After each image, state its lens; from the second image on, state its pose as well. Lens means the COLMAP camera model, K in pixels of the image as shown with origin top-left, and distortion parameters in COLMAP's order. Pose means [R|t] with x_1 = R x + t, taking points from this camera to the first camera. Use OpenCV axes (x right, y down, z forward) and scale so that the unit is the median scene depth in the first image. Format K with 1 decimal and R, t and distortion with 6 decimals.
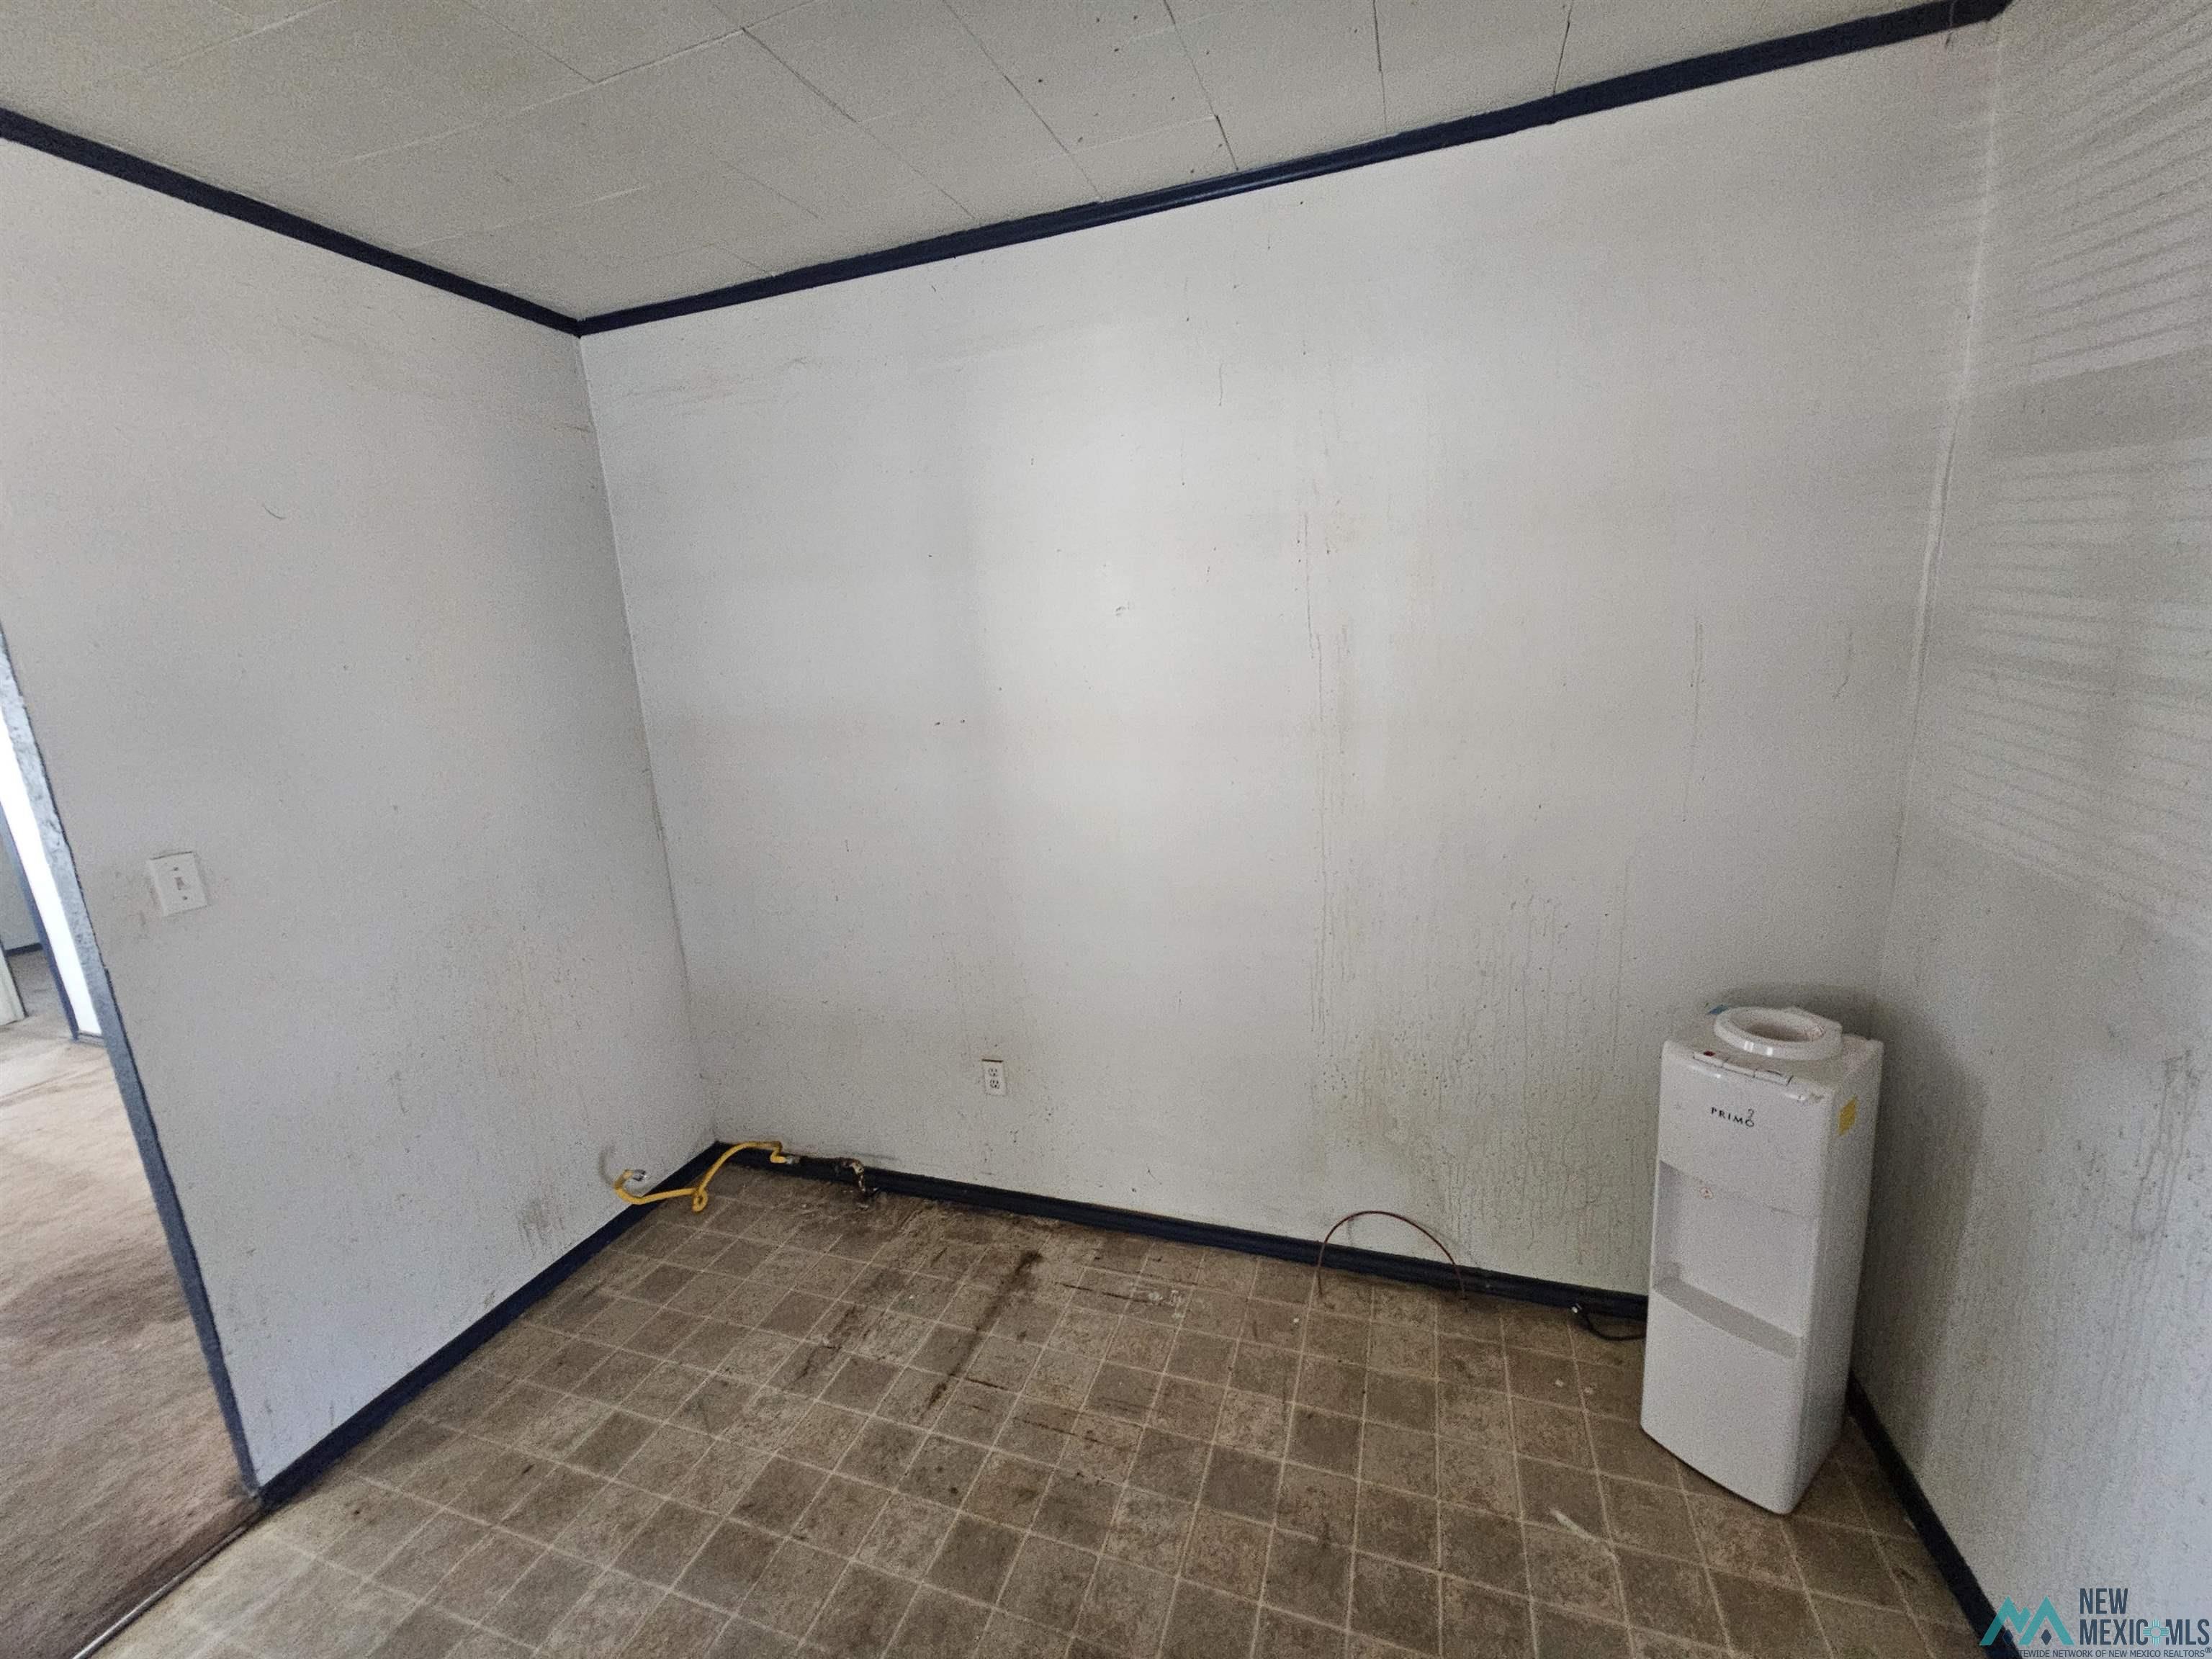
lens RADIAL K [[906.7, 0, 1099.3], [0, 906.7, 831.6], [0, 0, 1]] dist [-0.004525, 0.002201]
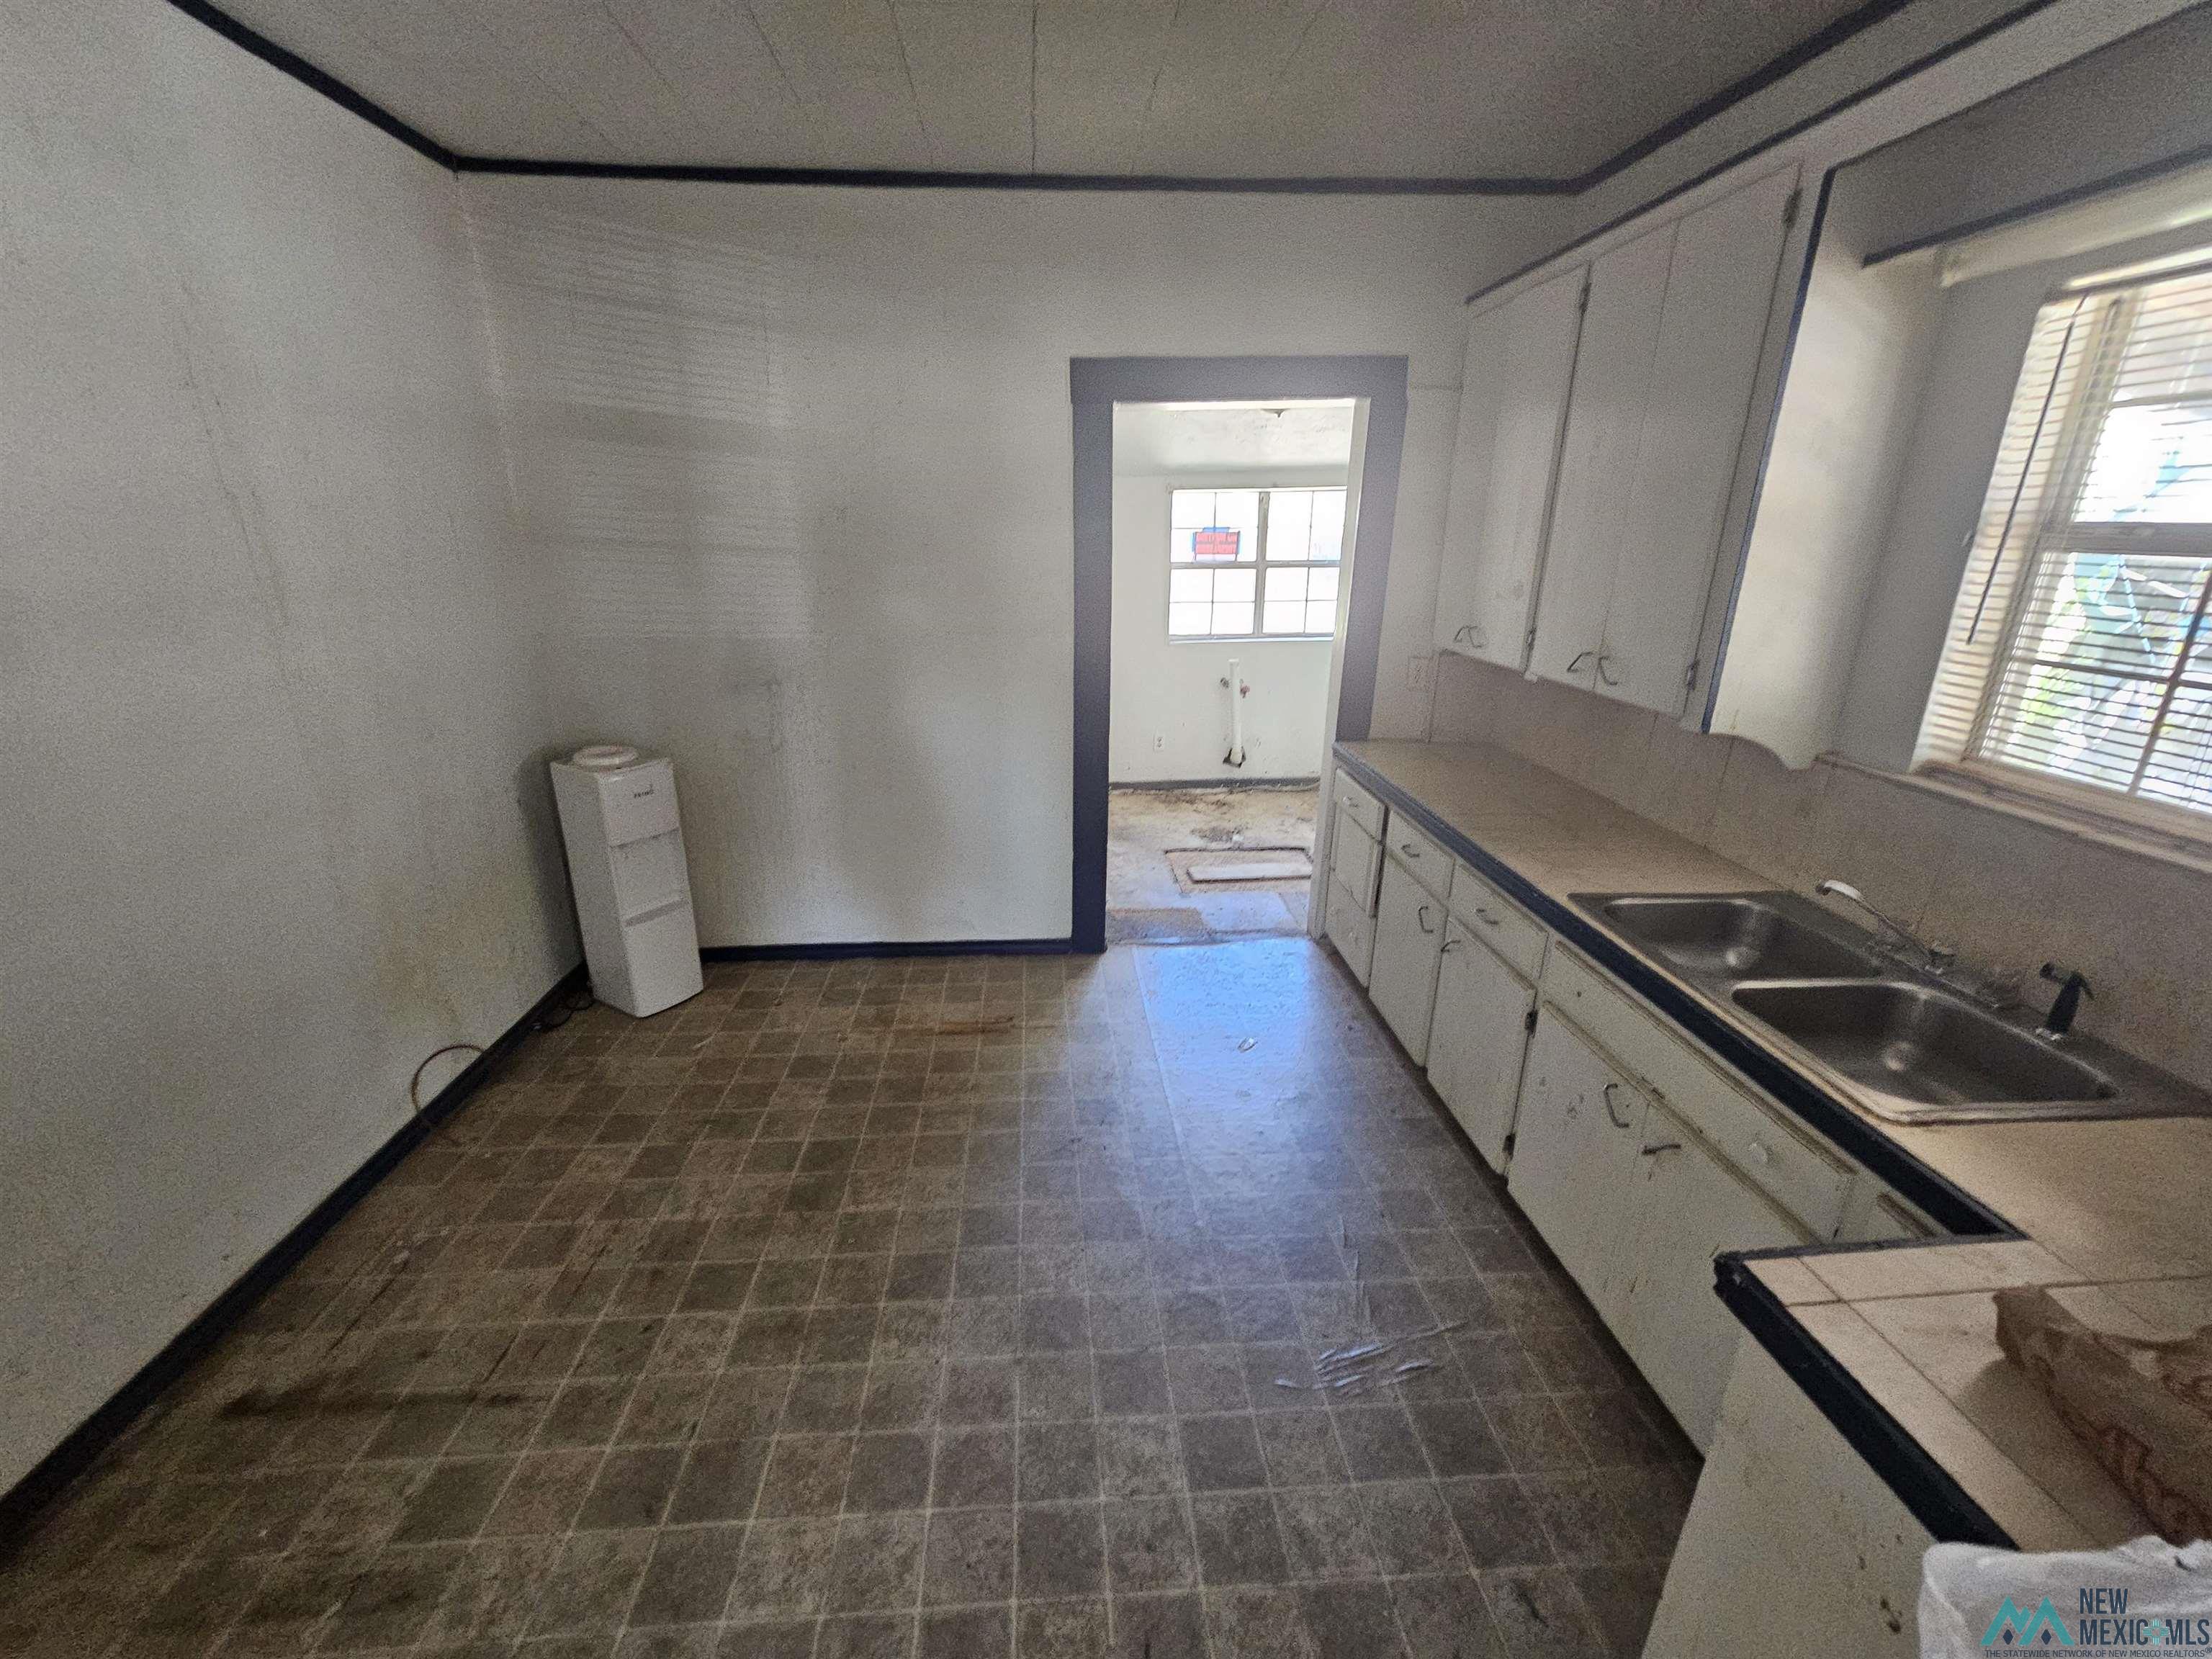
lens RADIAL K [[906.7, 0, 1101.5], [0, 906.7, 824.9], [0, 0, 1]] dist [-0.004525, 0.002201]
pose [[-0.395574, -0.227790, 0.889738, -1.062314], [0.210652, 0.920427, 0.329302, -0.026280], [-0.893950, 0.317689, -0.316112, 0.629745]]
